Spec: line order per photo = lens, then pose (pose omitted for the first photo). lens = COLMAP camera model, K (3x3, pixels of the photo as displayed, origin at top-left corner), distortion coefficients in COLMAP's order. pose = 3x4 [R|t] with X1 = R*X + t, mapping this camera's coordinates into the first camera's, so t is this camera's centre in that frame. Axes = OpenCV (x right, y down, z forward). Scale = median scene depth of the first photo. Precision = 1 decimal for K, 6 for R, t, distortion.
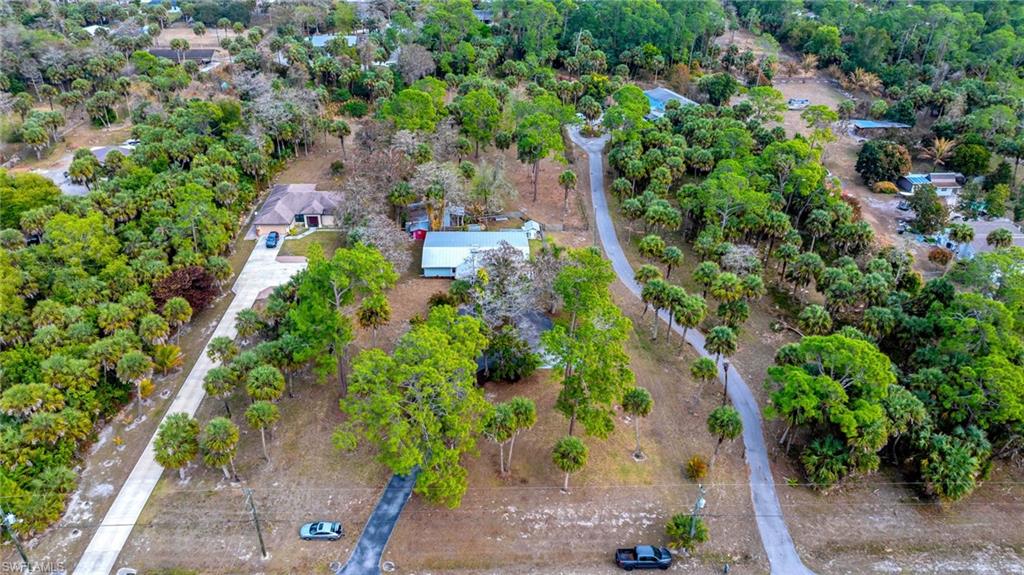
lens RADIAL K [[725.9, 0, 512.0], [0, 725.9, 287.5], [0, 0, 1]] dist [-0.035179, 0.022958]
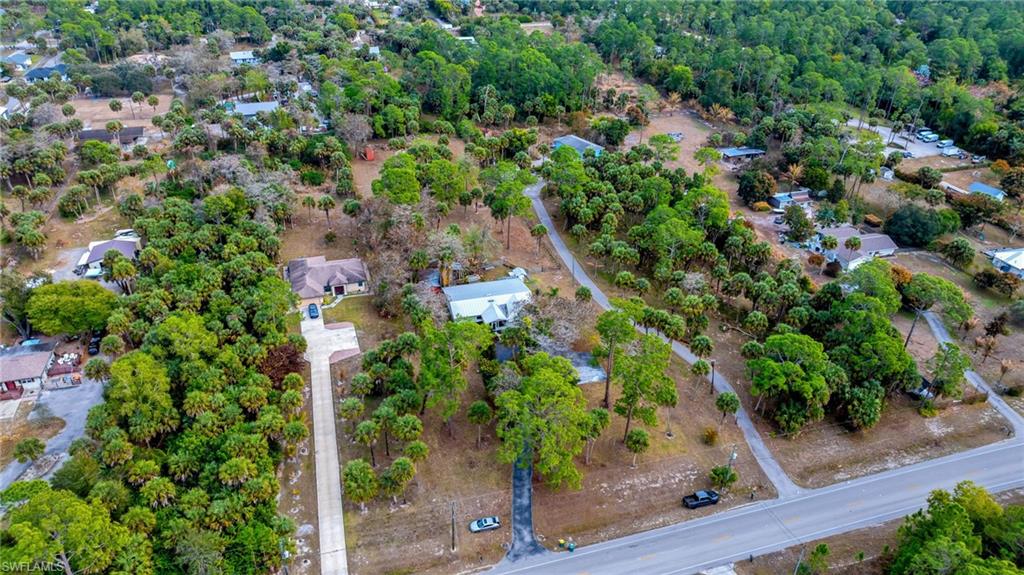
lens RADIAL K [[725.9, 0, 512.0], [0, 725.9, 287.5], [0, 0, 1]] dist [-0.035179, 0.022958]
pose [[0.969628, -0.126023, 0.209619, -0.352863], [0.127159, 0.991849, 0.008105, -0.098239], [-0.208932, 0.018796, 0.977750, -0.310684]]
